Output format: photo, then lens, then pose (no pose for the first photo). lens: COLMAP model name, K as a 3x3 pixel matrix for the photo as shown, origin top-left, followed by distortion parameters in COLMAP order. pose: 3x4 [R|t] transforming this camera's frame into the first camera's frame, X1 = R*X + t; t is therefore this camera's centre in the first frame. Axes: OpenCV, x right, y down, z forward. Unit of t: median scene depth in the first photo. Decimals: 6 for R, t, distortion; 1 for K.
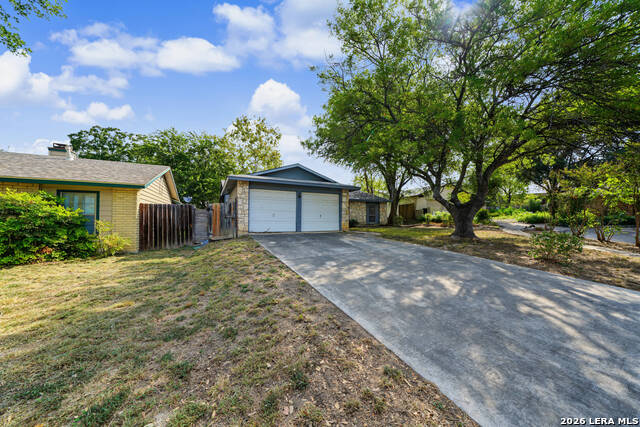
lens RADIAL K [[216.7, 0, 316.7], [0, 216.7, 214.6], [0, 0, 1]] dist [-0.003927, -0.000364]
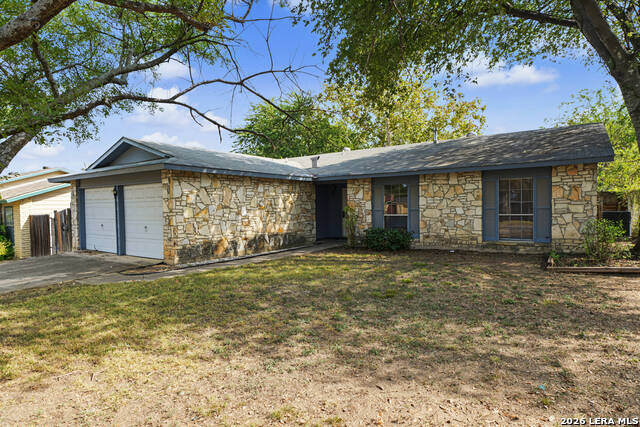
lens RADIAL K [[371.9, 0, 320.0], [0, 371.9, 213.5], [0, 0, 1]] dist [-0.001106, -0.000306]
pose [[0.479832, 0.005230, -0.877345, 0.979837], [0.036346, 0.999005, 0.025833, -0.036221], [0.876607, -0.044284, 0.479164, 0.924363]]
